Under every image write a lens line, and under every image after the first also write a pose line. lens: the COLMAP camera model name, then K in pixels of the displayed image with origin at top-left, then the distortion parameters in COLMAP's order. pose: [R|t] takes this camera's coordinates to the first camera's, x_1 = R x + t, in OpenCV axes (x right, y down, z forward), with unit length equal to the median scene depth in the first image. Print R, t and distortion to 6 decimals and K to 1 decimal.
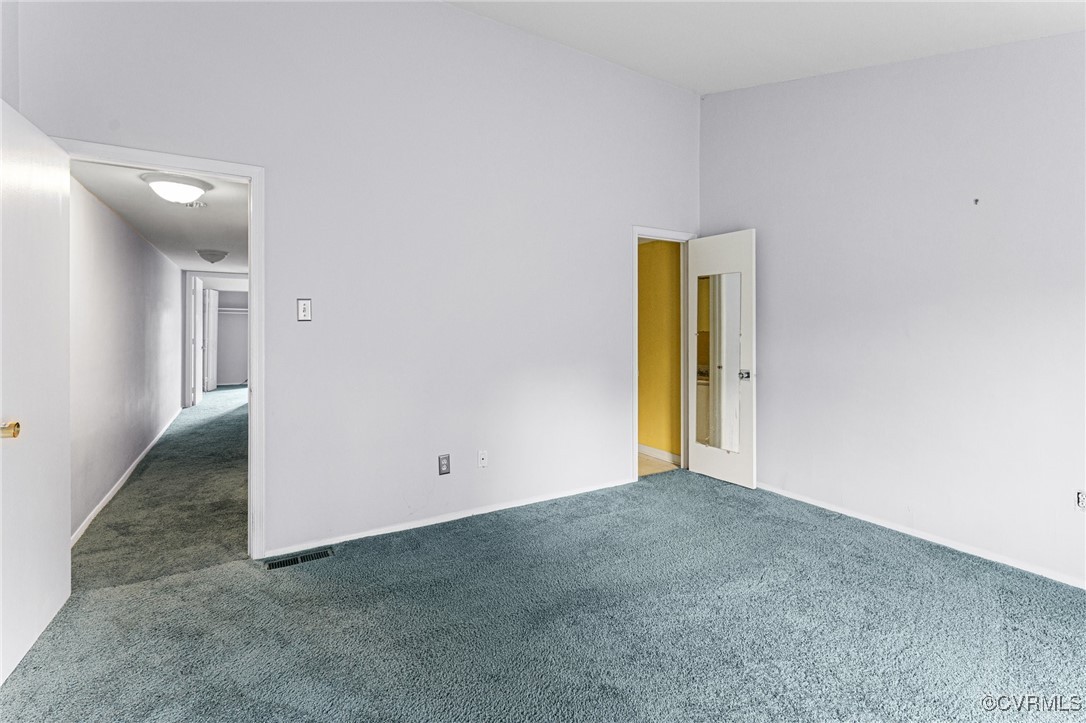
lens RADIAL K [[491.9, 0, 544.5], [0, 491.9, 330.4], [0, 0, 1]] dist [-0.001628, -0.000027]
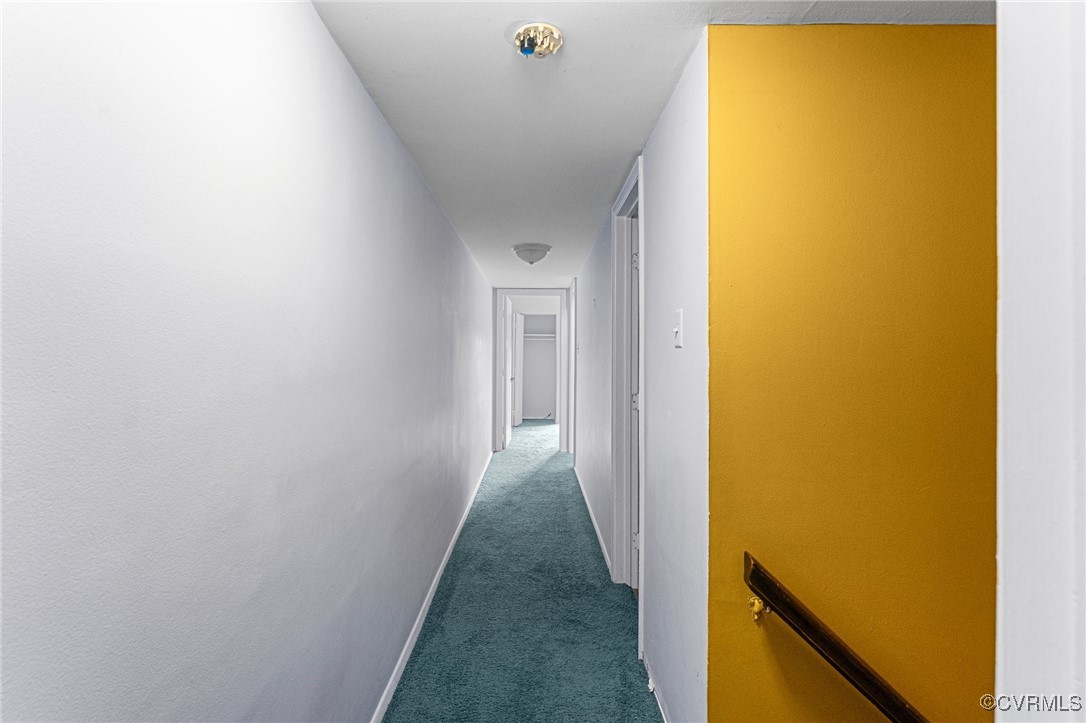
lens RADIAL K [[482.6, 0, 541.8], [0, 482.6, 351.8], [0, 0, 1]] dist [0.001464, 0.000410]
pose [[0.865762, -0.005490, -0.500425, -0.243537], [0.000071, 0.999941, -0.010847, -0.003797], [0.500455, 0.009355, 0.865712, 0.315375]]
